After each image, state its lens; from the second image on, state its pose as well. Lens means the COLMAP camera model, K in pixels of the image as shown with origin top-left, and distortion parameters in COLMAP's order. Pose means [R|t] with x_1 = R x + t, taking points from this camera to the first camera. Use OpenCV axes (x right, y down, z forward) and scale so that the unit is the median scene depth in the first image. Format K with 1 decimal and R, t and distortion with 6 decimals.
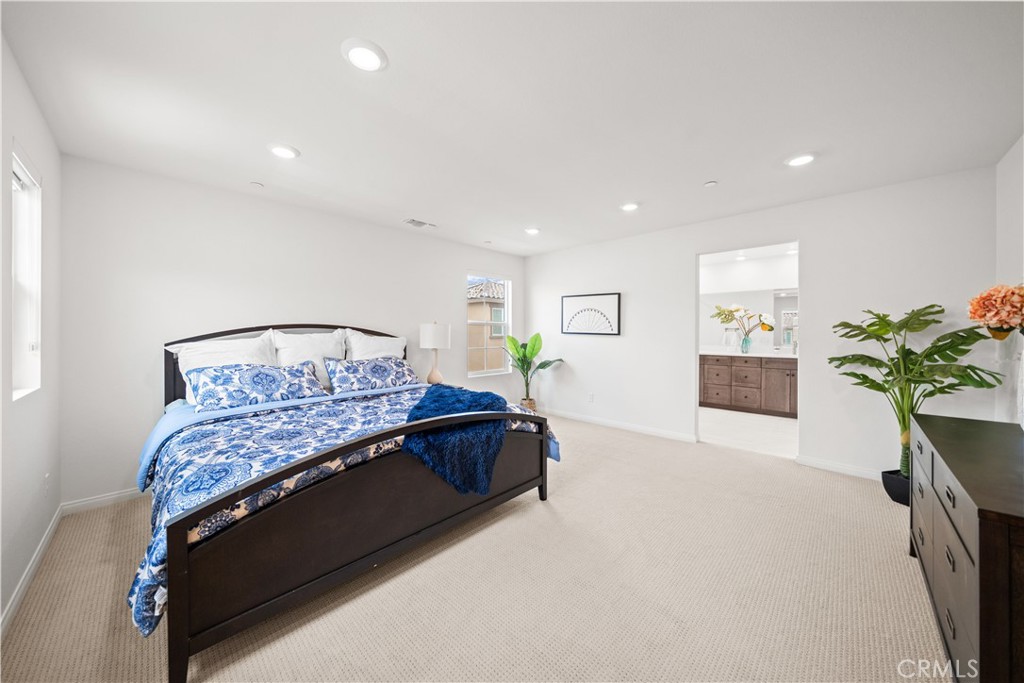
lens RADIAL K [[353.4, 0, 508.5], [0, 353.4, 330.7], [0, 0, 1]] dist [-0.001431, -0.000081]
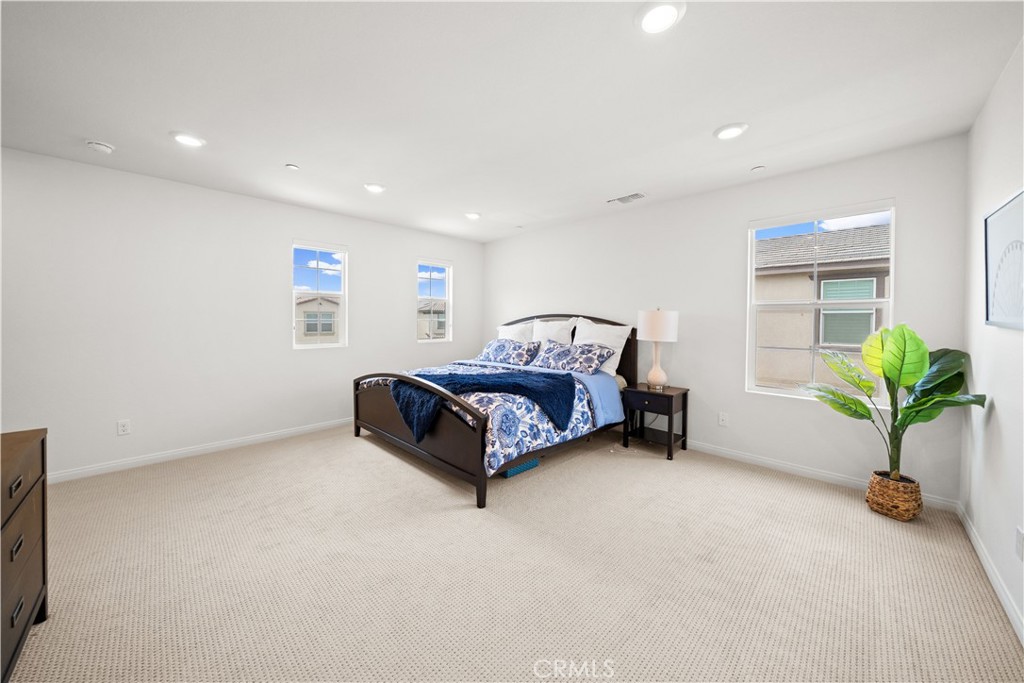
lens RADIAL K [[353.4, 0, 508.5], [0, 353.4, 330.7], [0, 0, 1]] dist [-0.001431, -0.000081]
pose [[-0.011862, 0.025149, -0.999613, 0.760173], [0.003032, 0.999680, 0.025114, 0.009300], [0.999925, -0.002733, -0.011935, 0.842331]]
